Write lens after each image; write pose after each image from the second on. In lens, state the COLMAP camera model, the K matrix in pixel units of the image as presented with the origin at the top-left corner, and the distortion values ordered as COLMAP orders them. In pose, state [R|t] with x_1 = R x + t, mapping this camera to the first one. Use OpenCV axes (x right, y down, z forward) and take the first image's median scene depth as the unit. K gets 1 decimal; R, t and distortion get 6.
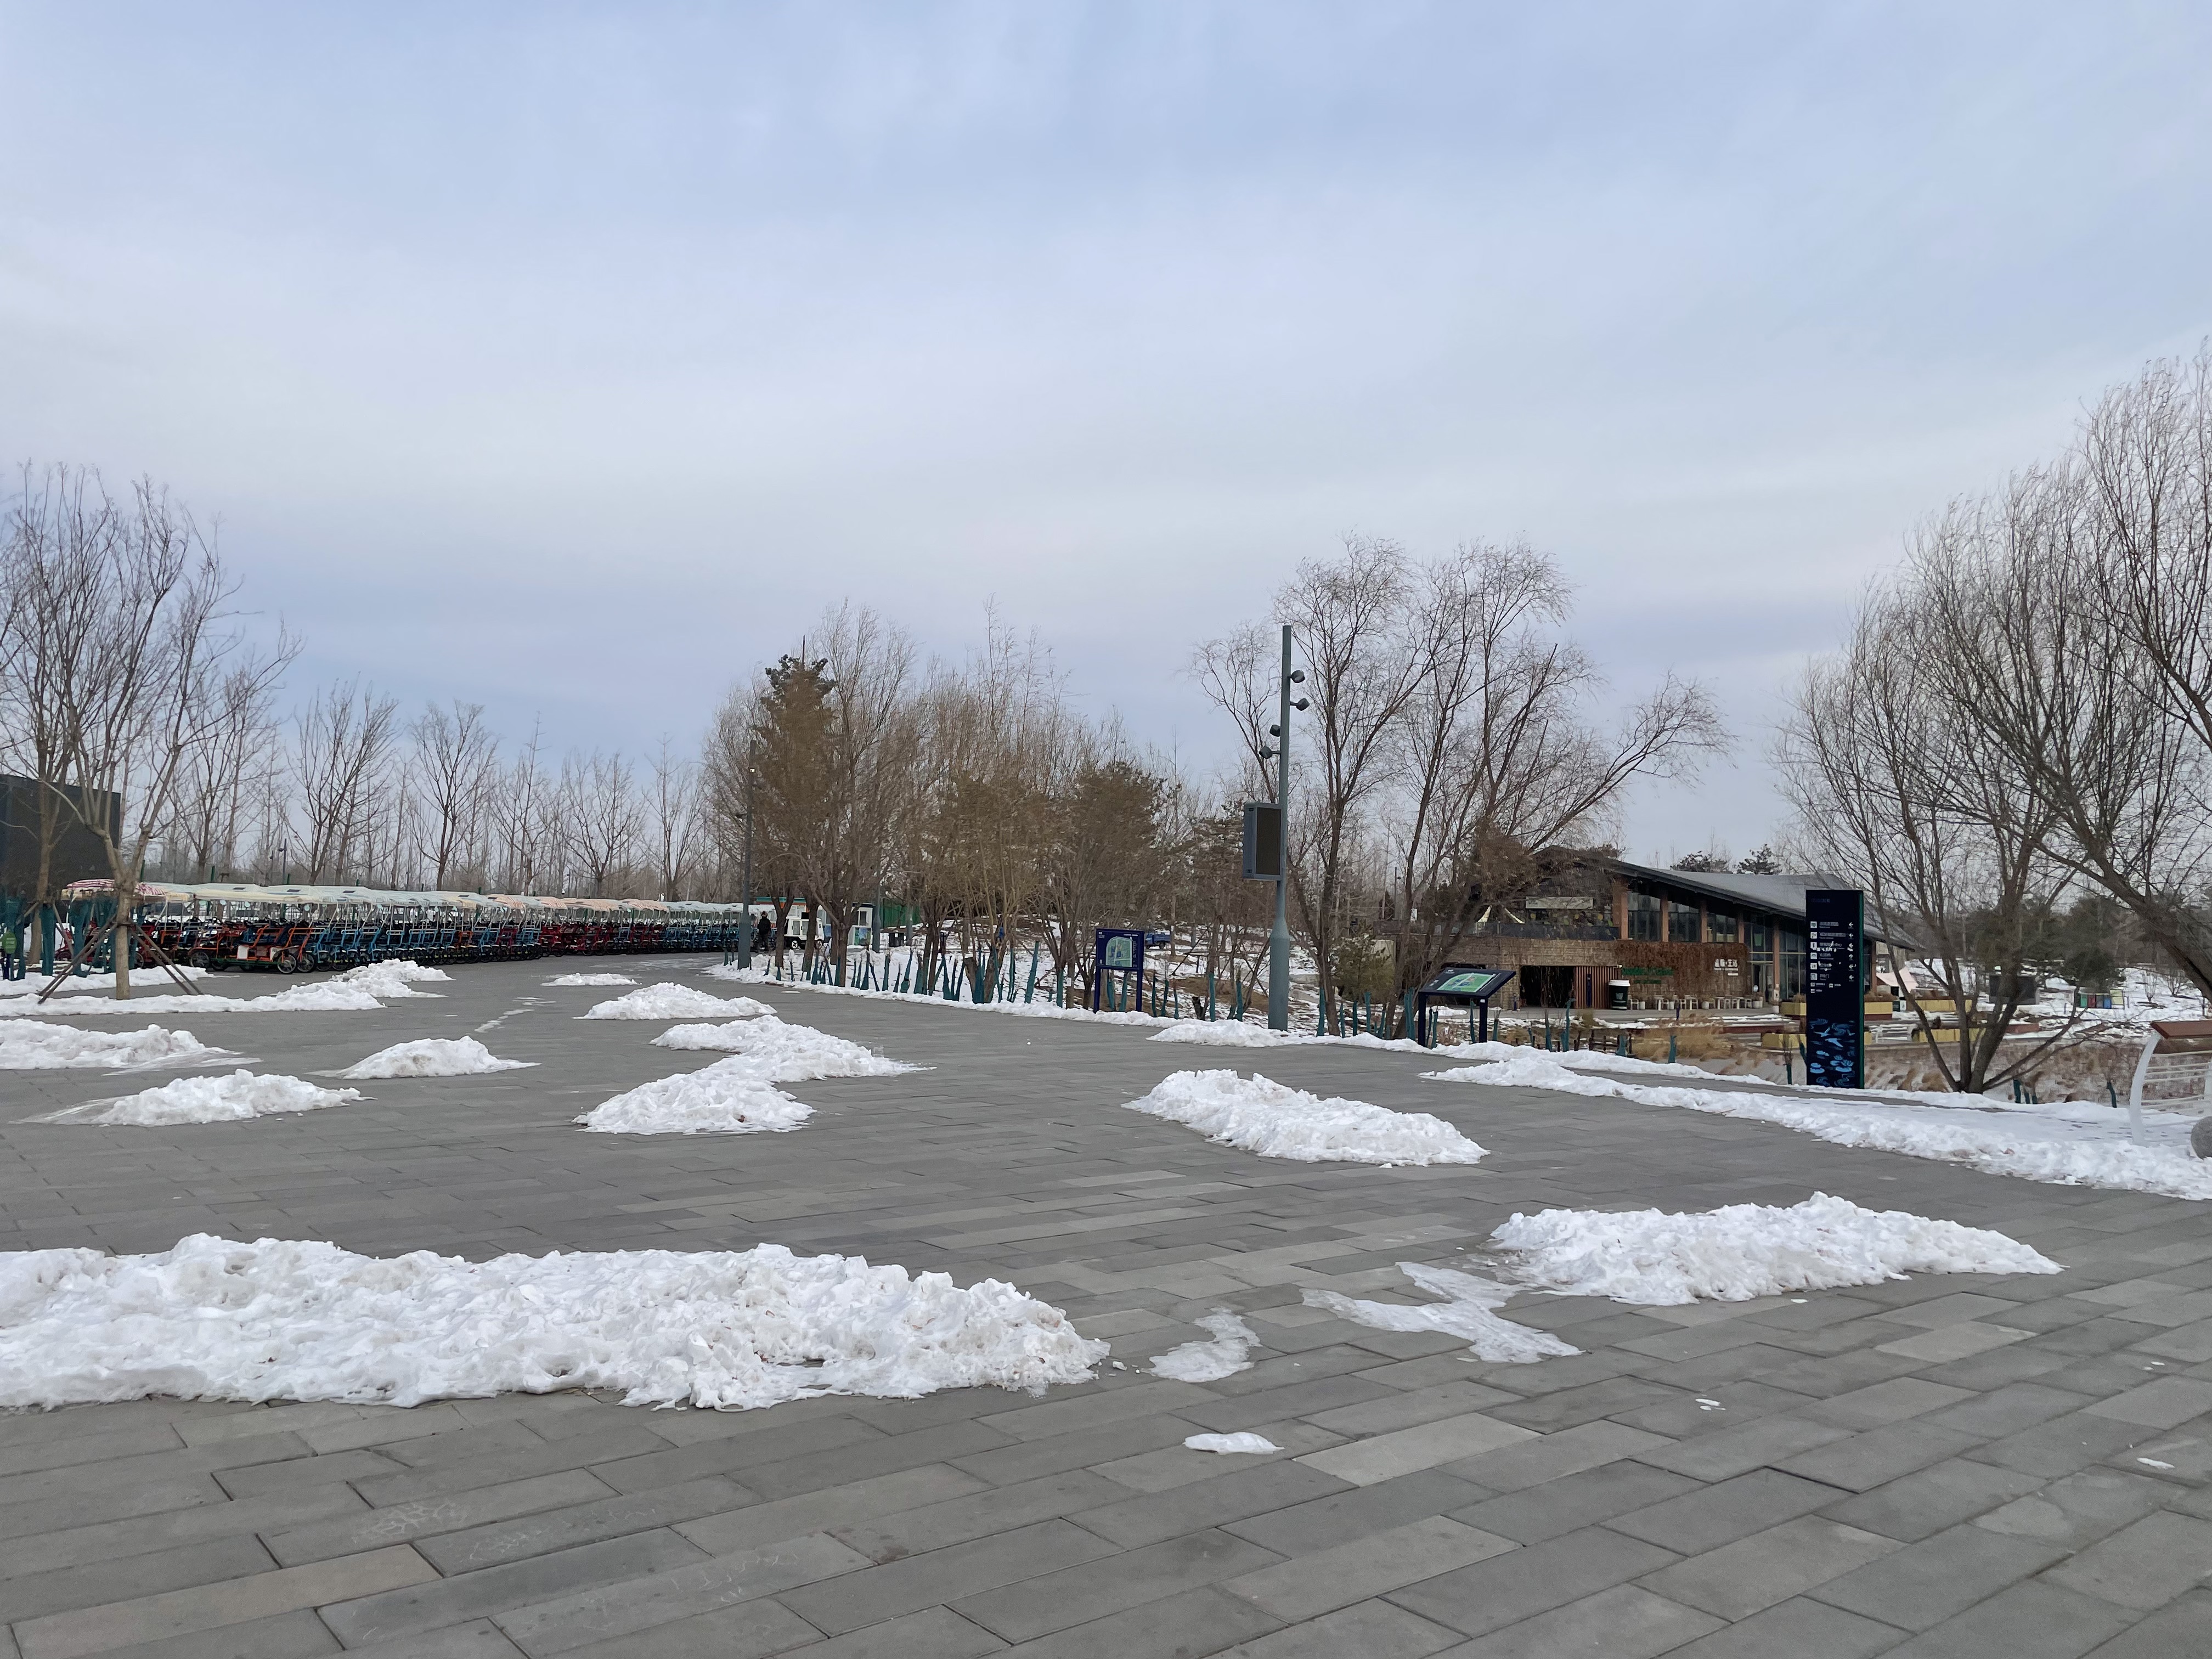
lens RADIAL K [[1691.2, 0, 1106.0], [0, 1691.2, 829.5], [0, 0, 1]] dist [0.078095, -0.089953]
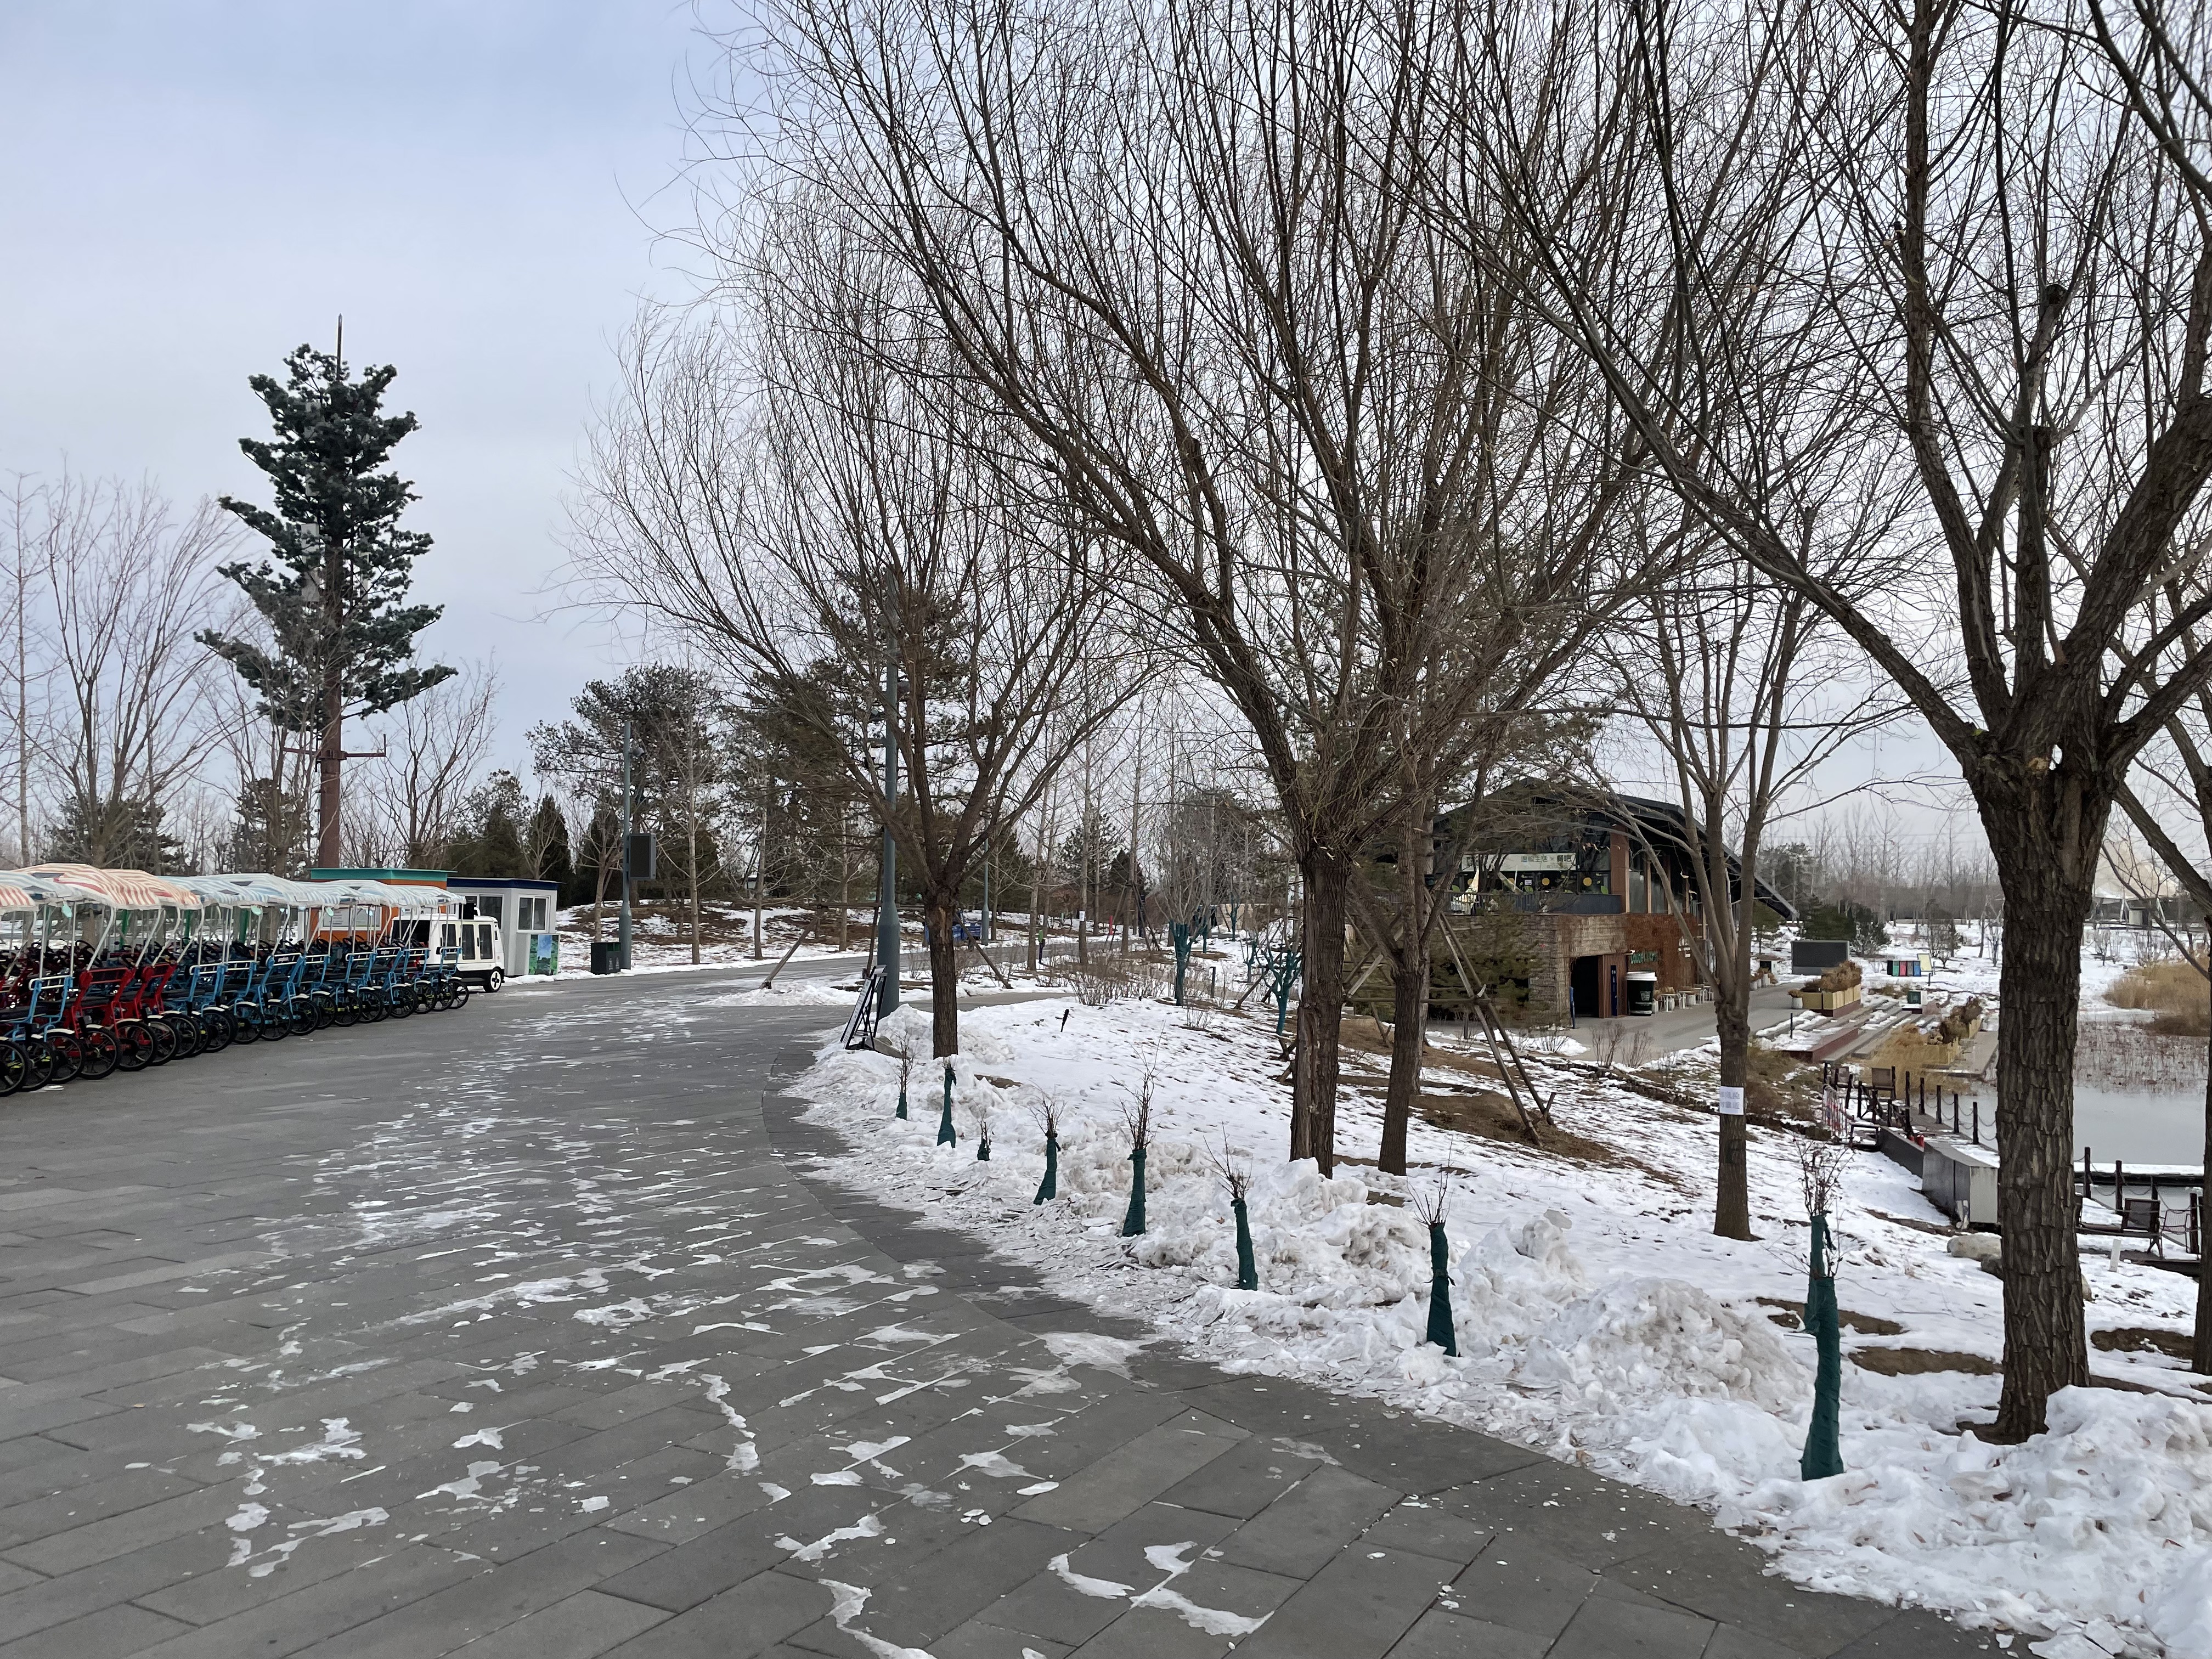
lens RADIAL K [[1691.2, 0, 1106.0], [0, 1691.2, 829.5], [0, 0, 1]] dist [0.078095, -0.089953]
pose [[0.928471, -0.008758, 0.371302, -0.395677], [0.003670, 0.999889, 0.014409, 0.055009], [-0.371387, -0.012016, 0.928400, 1.192645]]
